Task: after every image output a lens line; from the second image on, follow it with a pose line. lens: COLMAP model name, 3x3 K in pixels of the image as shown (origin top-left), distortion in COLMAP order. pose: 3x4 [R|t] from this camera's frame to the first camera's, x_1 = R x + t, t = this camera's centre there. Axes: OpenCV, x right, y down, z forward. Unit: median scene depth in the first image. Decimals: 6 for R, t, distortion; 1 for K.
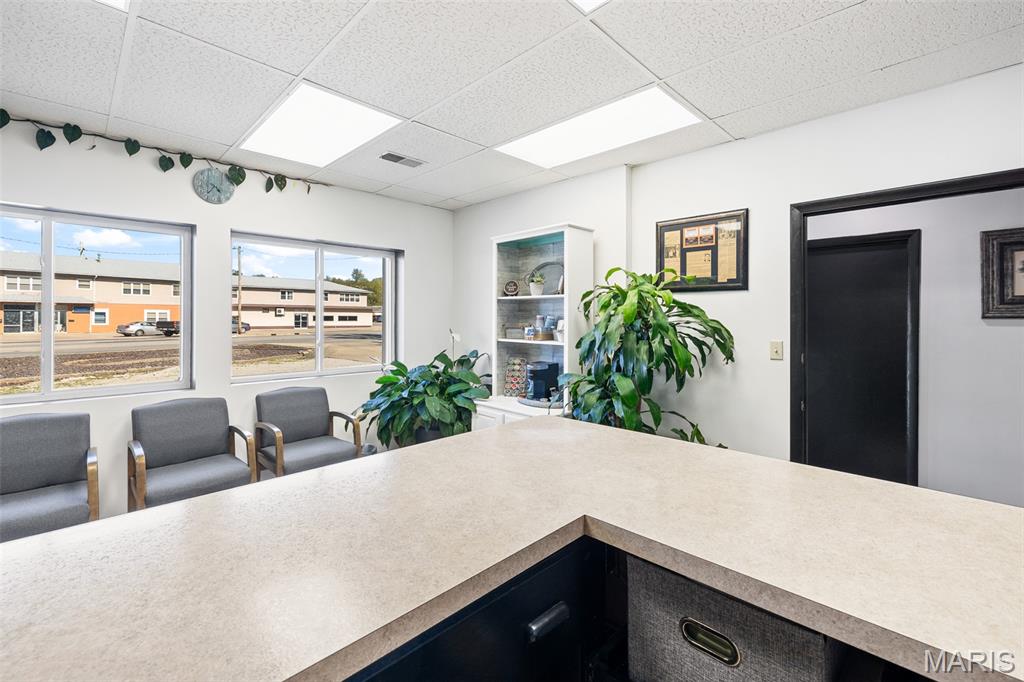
lens RADIAL K [[443.3, 0, 511.8], [0, 443.3, 316.0], [0, 0, 1]] dist [-0.003062, -0.000128]
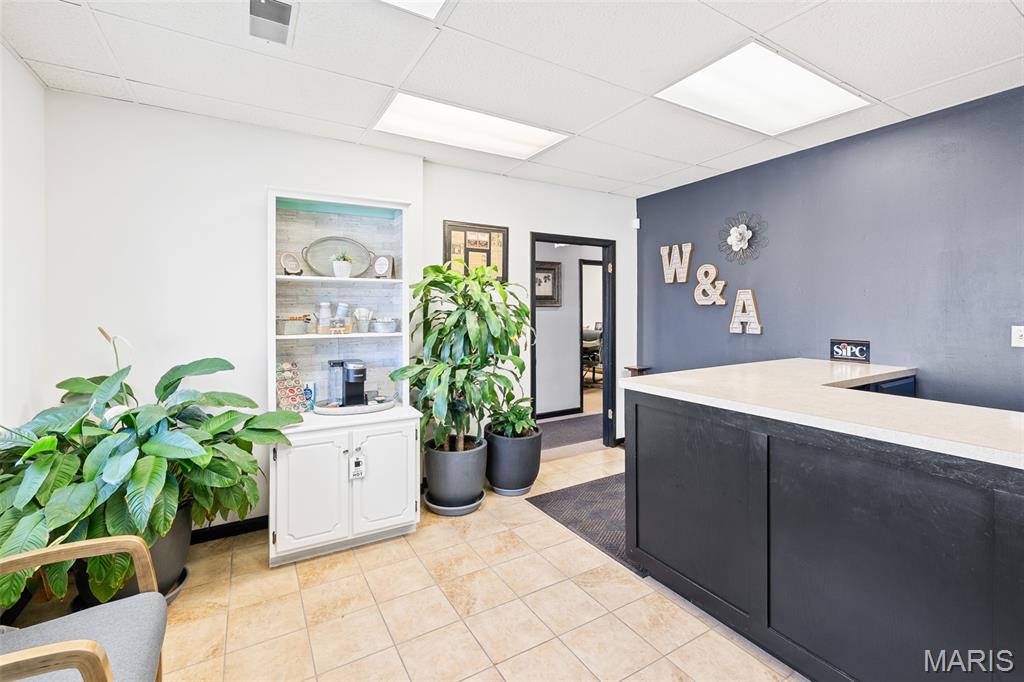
lens RADIAL K [[443.3, 0, 507.6], [0, 443.3, 313.3], [0, 0, 1]] dist [-0.003062, -0.000128]
pose [[0.246895, -0.012375, 0.968963, -0.666509], [0.000029, 0.999919, 0.012763, 0.007807], [-0.969042, -0.003123, 0.246875, 0.532795]]
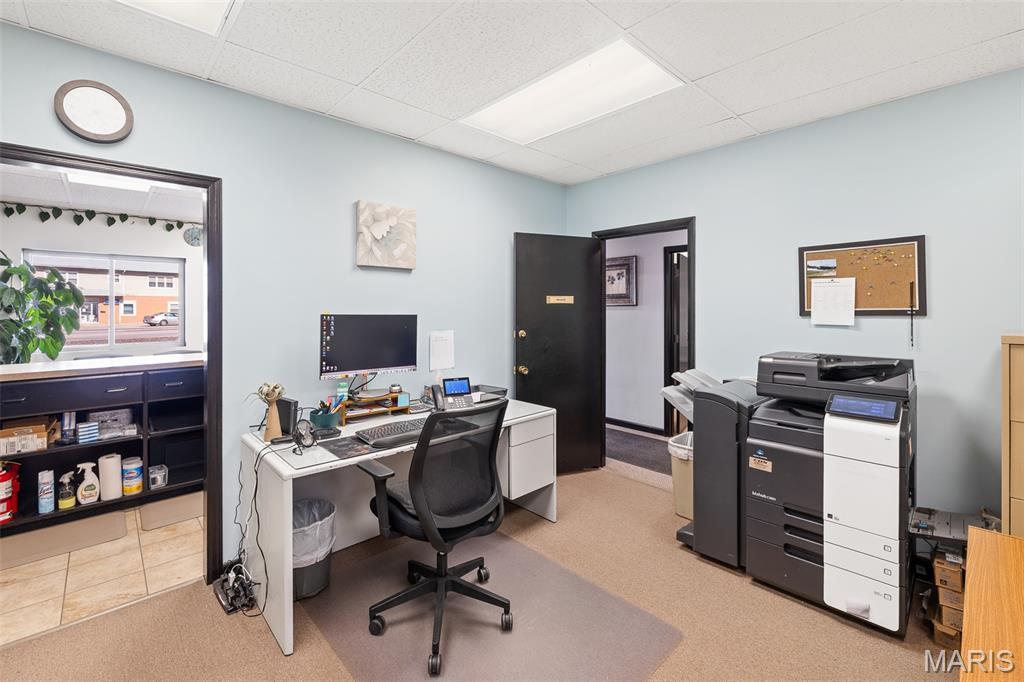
lens RADIAL K [[443.3, 0, 512.9], [0, 443.3, 306.3], [0, 0, 1]] dist [-0.003062, -0.000128]
pose [[0.999463, -0.005076, -0.032387, 0.735855], [0.005132, 0.999985, 0.001639, 0.002027], [0.032379, -0.001804, 0.999474, -0.835174]]
